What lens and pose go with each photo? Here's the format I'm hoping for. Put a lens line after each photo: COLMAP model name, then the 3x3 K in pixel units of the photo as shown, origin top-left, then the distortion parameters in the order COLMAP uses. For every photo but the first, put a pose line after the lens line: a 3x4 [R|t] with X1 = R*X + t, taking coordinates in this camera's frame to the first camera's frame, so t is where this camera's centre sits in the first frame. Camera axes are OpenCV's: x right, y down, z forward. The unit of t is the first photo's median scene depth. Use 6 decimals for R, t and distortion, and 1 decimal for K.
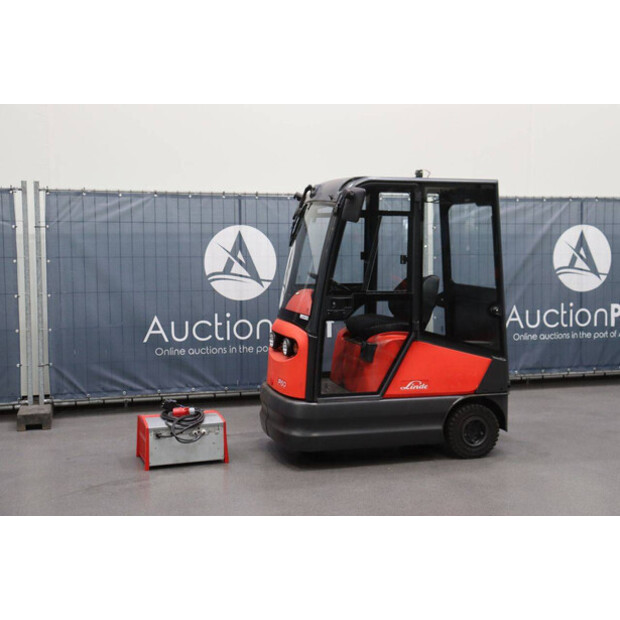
lens RADIAL K [[841.5, 0, 302.3], [0, 841.5, 327.5], [0, 0, 1]] dist [0.060611, 0.000000]
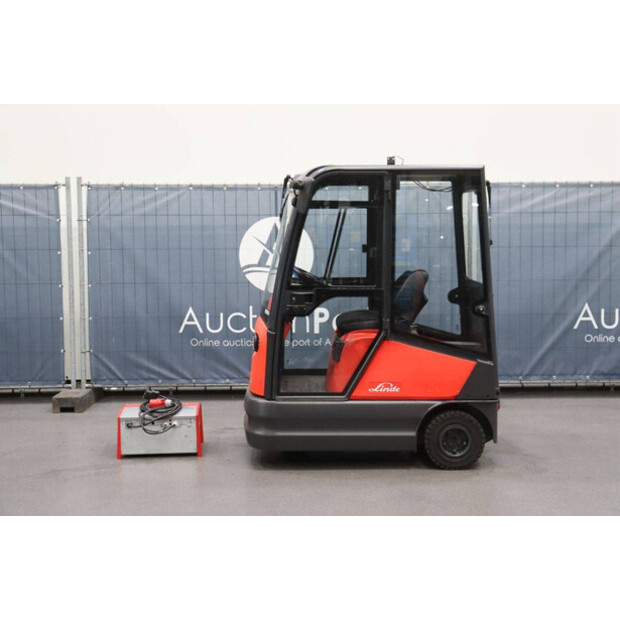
lens RADIAL K [[831.9, 0, 305.7], [0, 831.9, 331.6], [0, 0, 1]] dist [0.056197, 0.000000]
pose [[0.962834, 0.028224, -0.268615, 0.230398], [-0.023664, 0.999516, 0.020201, -0.007784], [0.269055, -0.013094, 0.963036, 0.068359]]
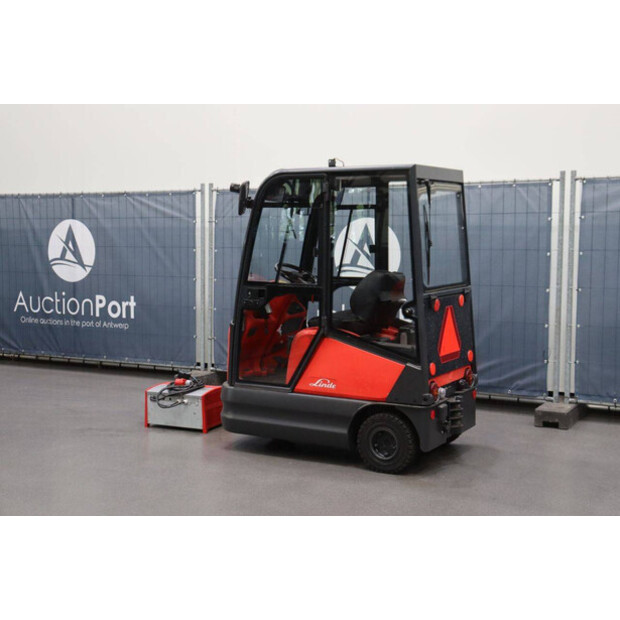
lens RADIAL K [[886.4, 0, 280.6], [0, 886.4, 311.2], [0, 0, 1]] dist [0.078396, 0.000000]
pose [[0.697098, 0.063908, -0.714122, 1.074351], [-0.074136, 0.997106, 0.016864, -0.035120], [0.713132, 0.041186, 0.699818, 0.332312]]
